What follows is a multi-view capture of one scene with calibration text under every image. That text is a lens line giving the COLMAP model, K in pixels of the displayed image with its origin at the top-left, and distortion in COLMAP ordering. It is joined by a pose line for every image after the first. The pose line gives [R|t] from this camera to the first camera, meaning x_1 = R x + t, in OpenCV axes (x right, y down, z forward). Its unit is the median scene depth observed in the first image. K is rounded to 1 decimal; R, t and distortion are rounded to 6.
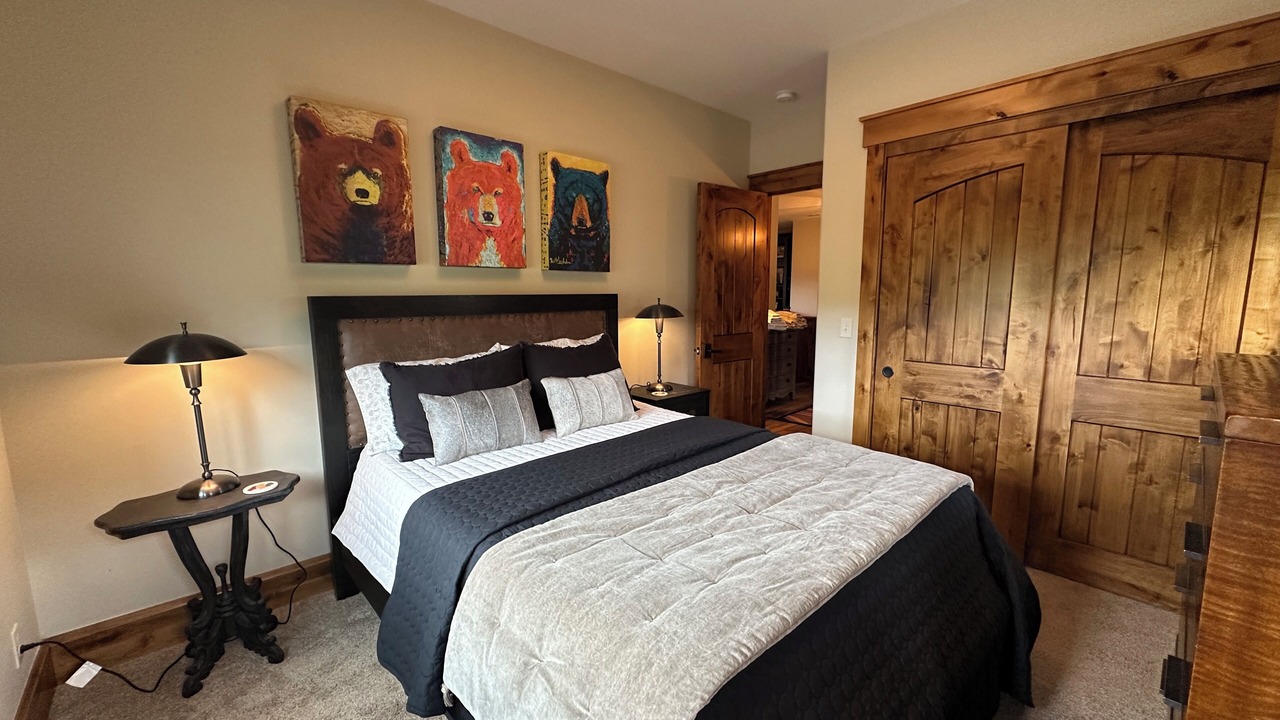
lens RADIAL K [[521.0, 0, 646.5], [0, 521.0, 366.7], [0, 0, 1]] dist [-0.002720, 0.000259]
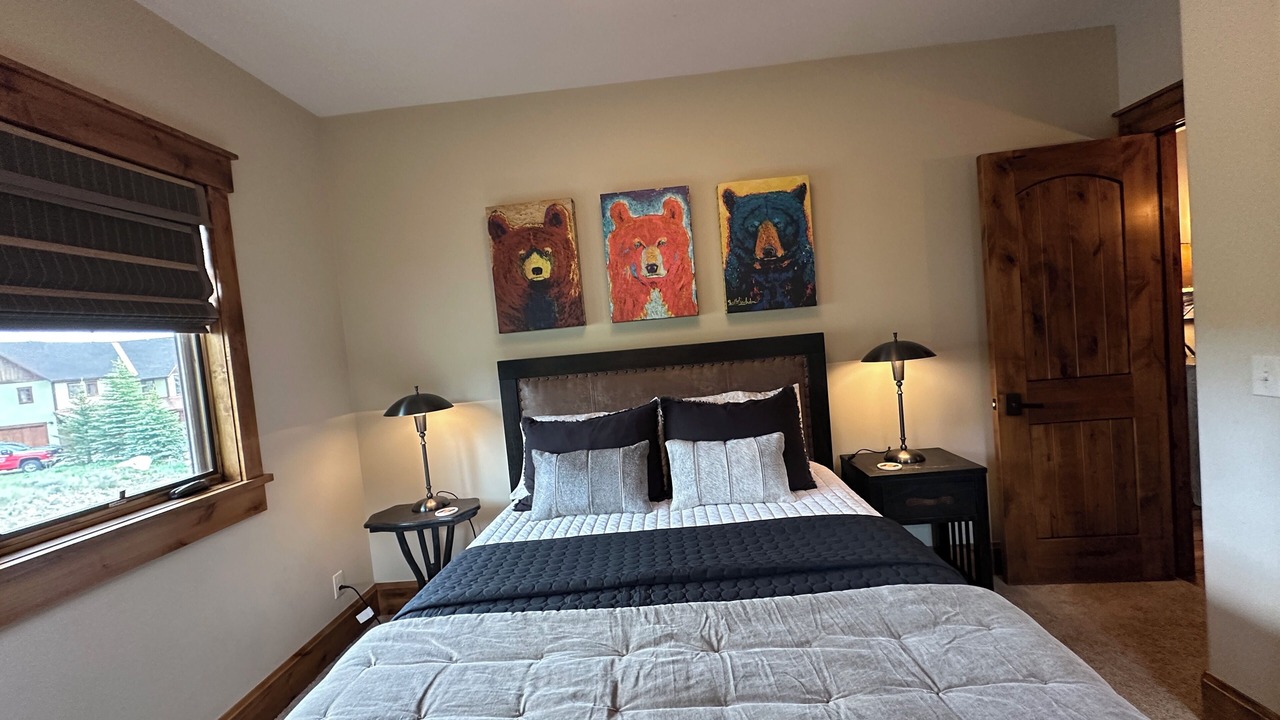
lens RADIAL K [[521.0, 0, 638.9], [0, 521.0, 362.6], [0, 0, 1]] dist [-0.002720, 0.000259]
pose [[0.685307, -0.022330, -0.727912, 0.412651], [-0.018103, 0.998699, -0.047680, -0.066160], [0.728030, 0.045853, 0.684010, 0.331372]]
